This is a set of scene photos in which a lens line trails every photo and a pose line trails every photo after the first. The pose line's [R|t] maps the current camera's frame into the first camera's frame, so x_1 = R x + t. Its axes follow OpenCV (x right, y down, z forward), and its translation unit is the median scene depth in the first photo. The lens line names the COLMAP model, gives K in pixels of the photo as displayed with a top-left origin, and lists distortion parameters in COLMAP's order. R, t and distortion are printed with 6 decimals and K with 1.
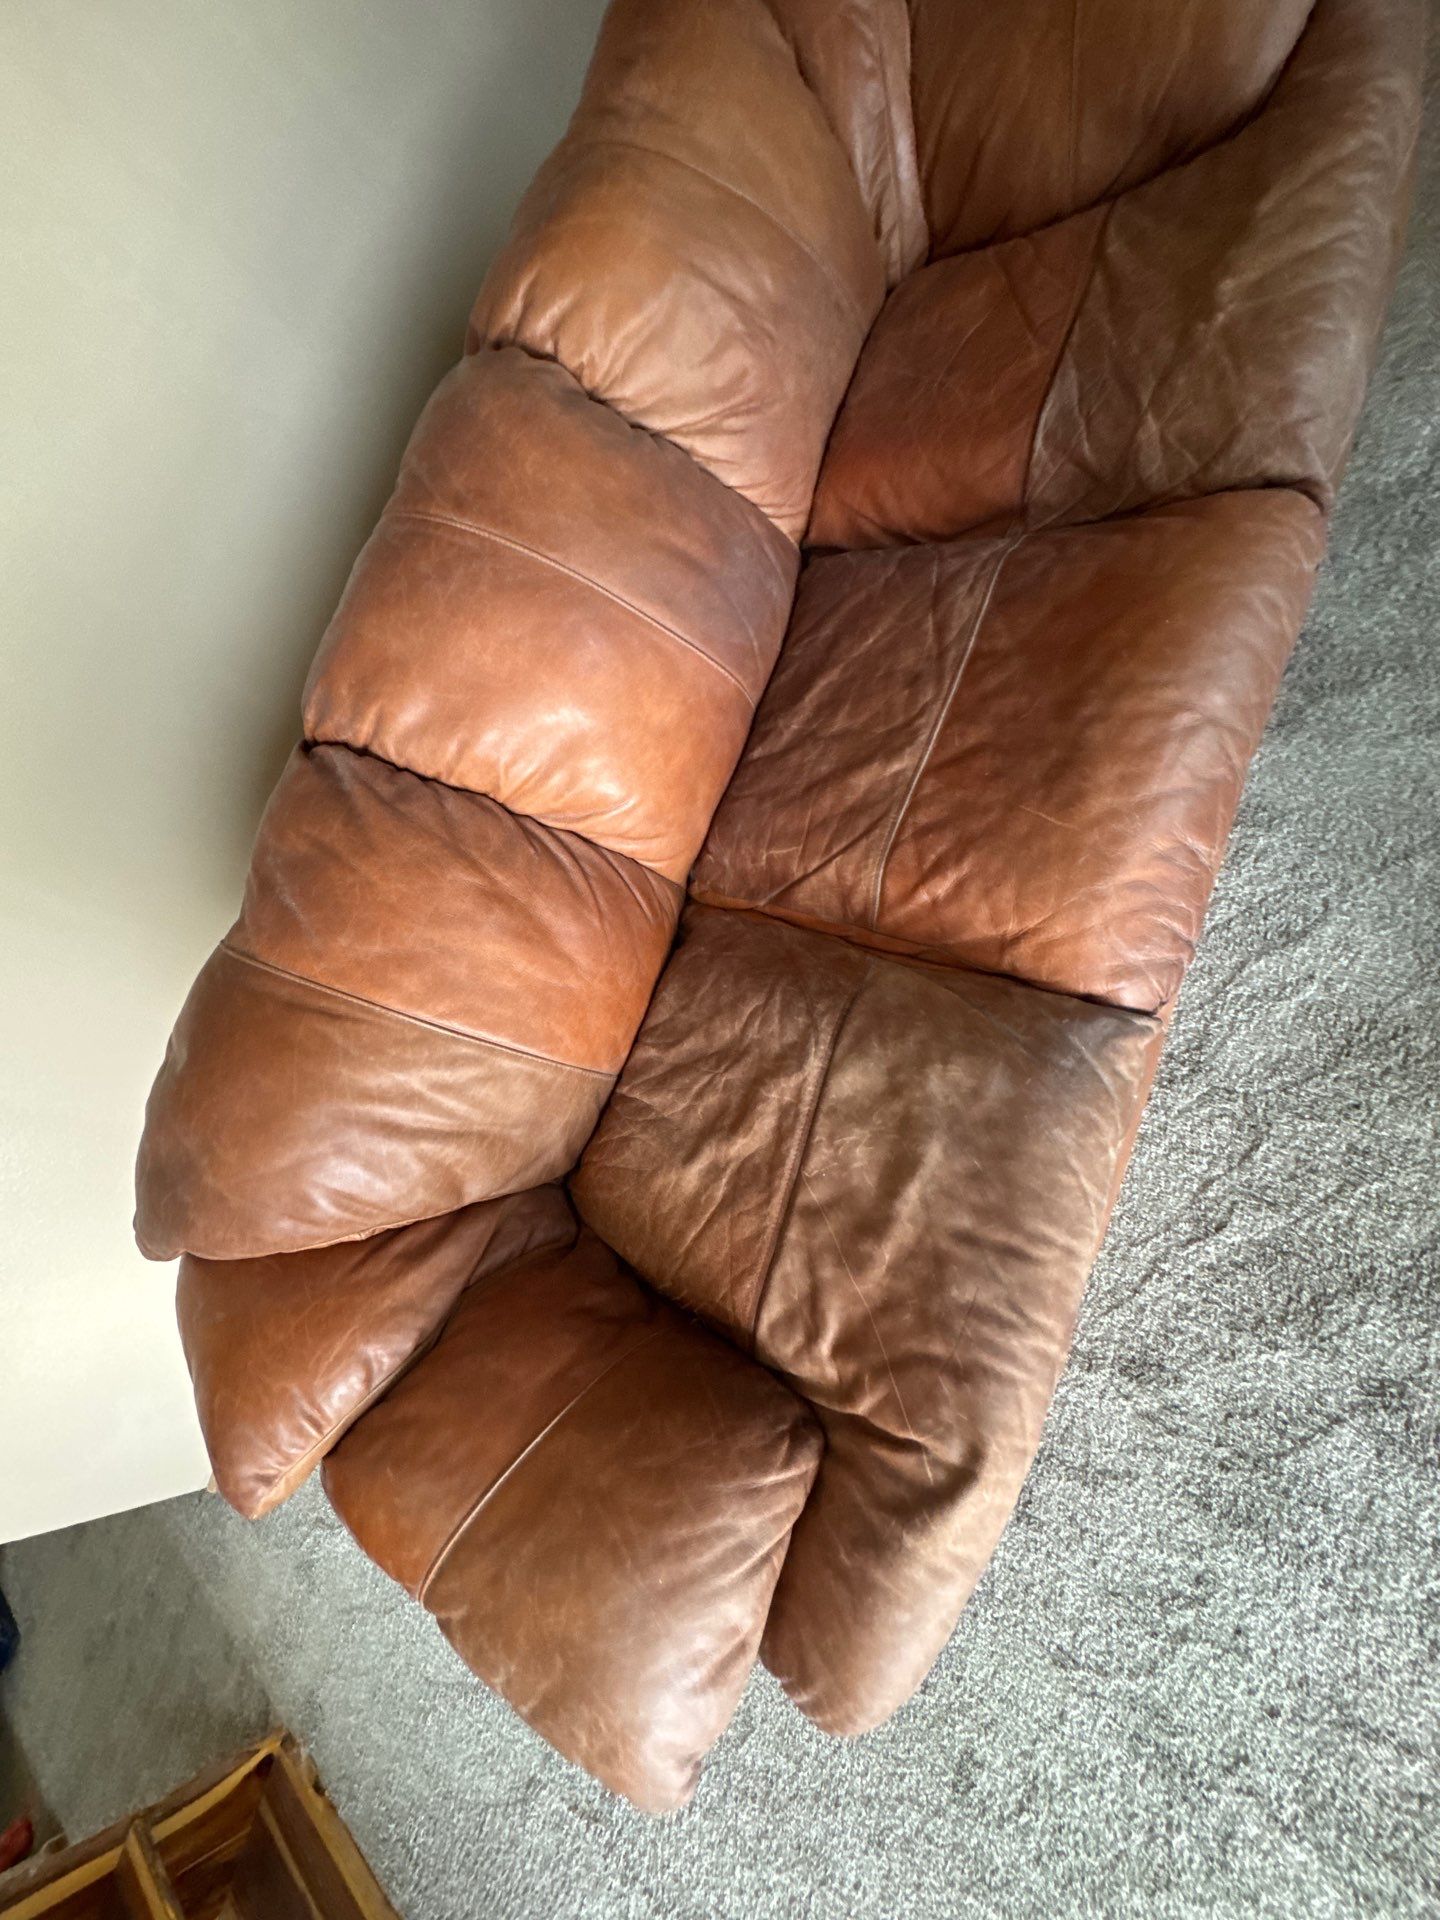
lens RADIAL K [[760.8, 0, 722.2], [0, 760.8, 959.1], [0, 0, 1]] dist [-0.001288, -0.000552]
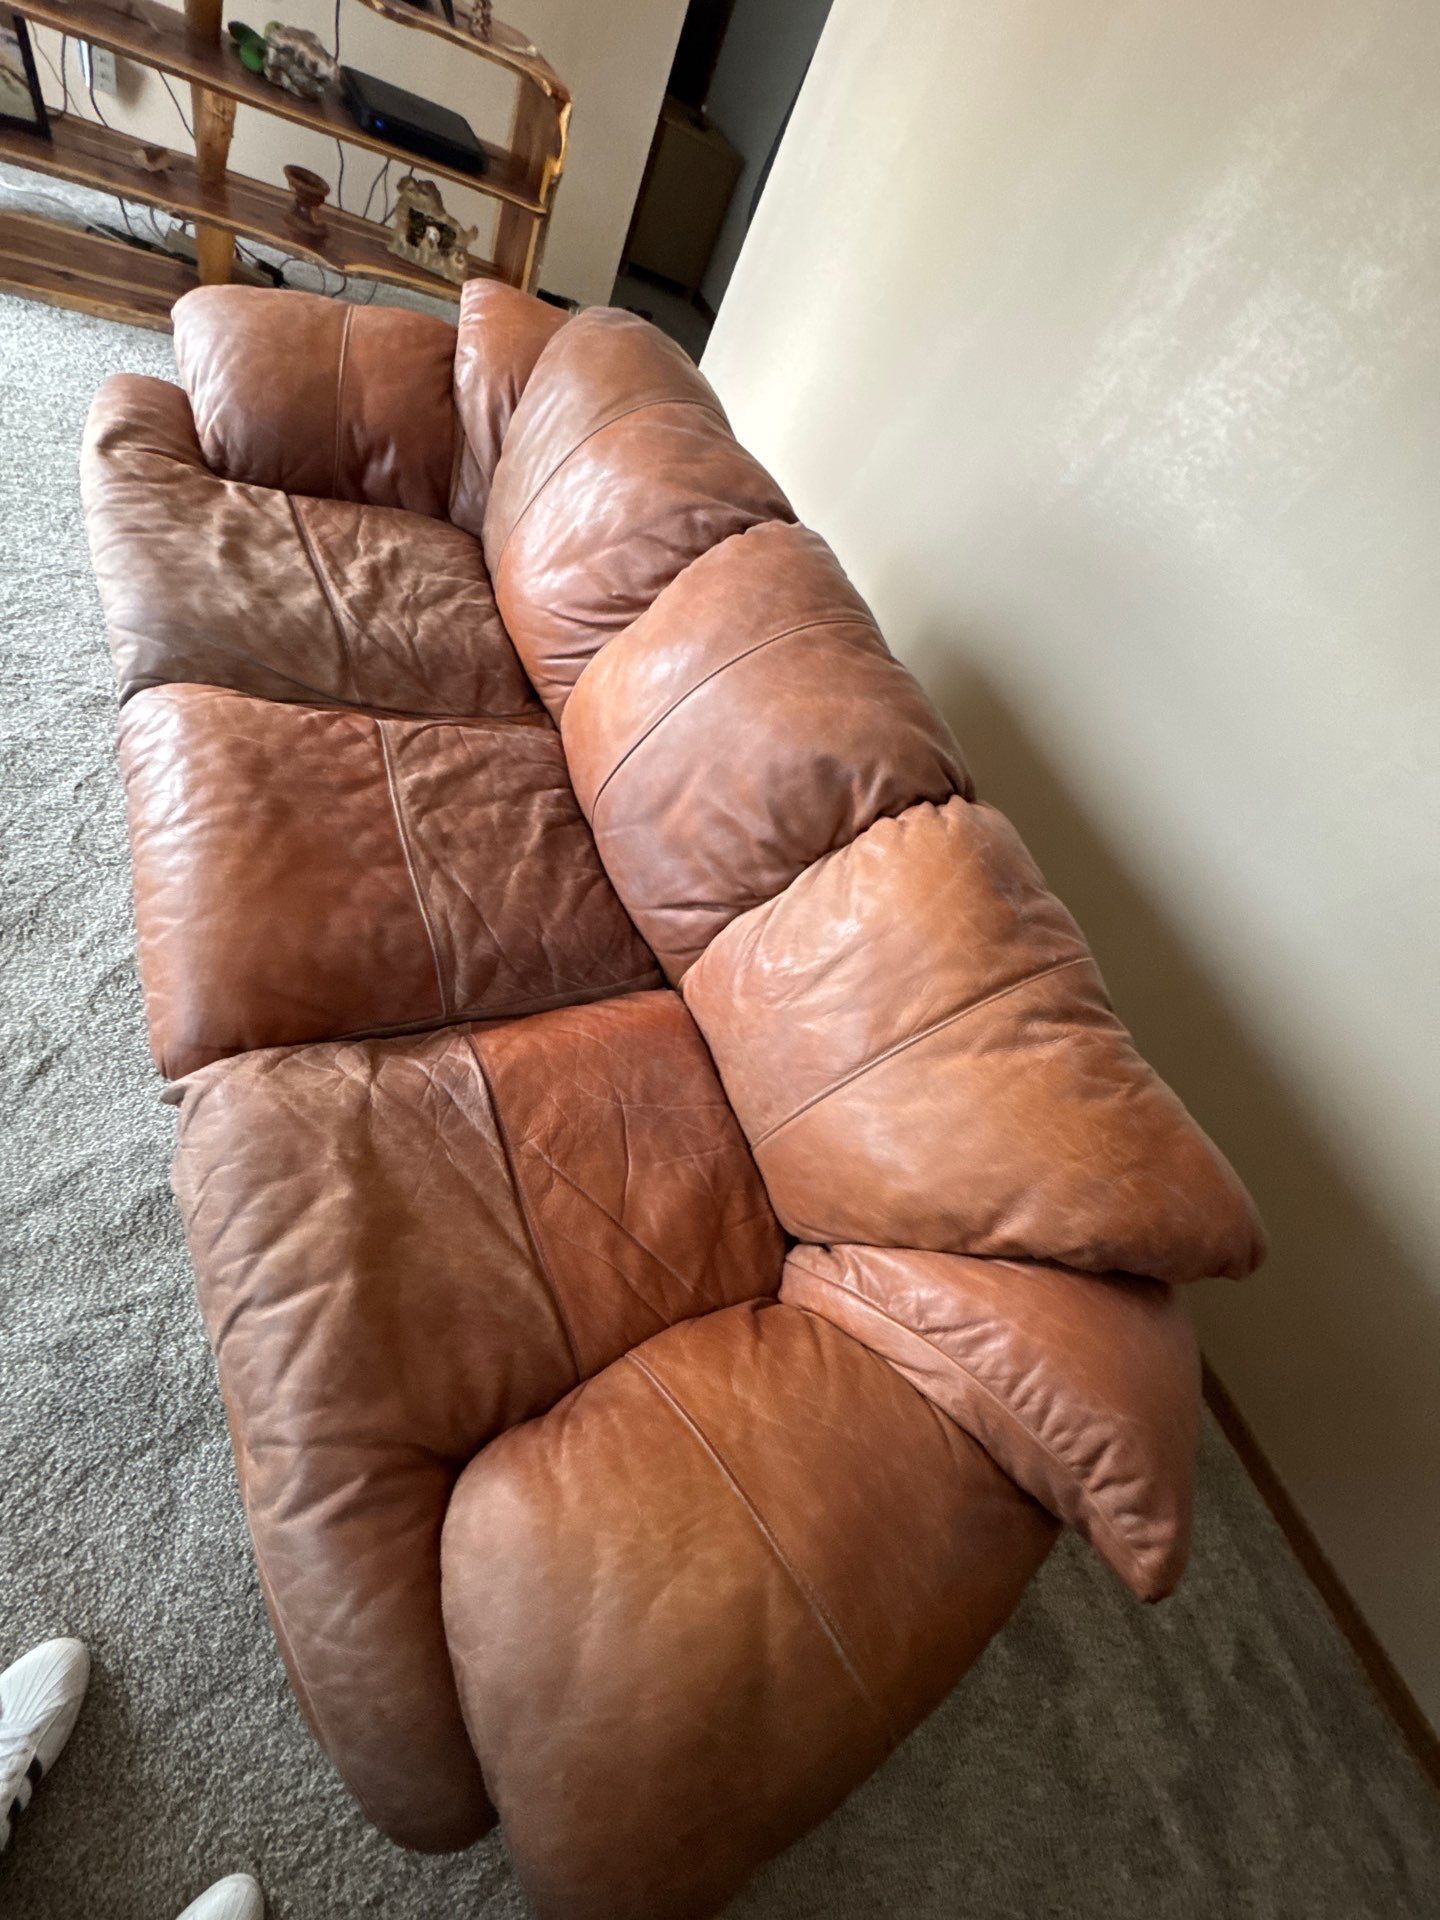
lens RADIAL K [[760.8, 0, 718.9], [0, 760.8, 965.6], [0, 0, 1]] dist [-0.001288, -0.000552]
pose [[-0.730016, 0.667152, -0.148272, 0.240078], [-0.659142, -0.629979, 0.410681, -1.201451], [0.180579, 0.397536, 0.899642, 0.110768]]
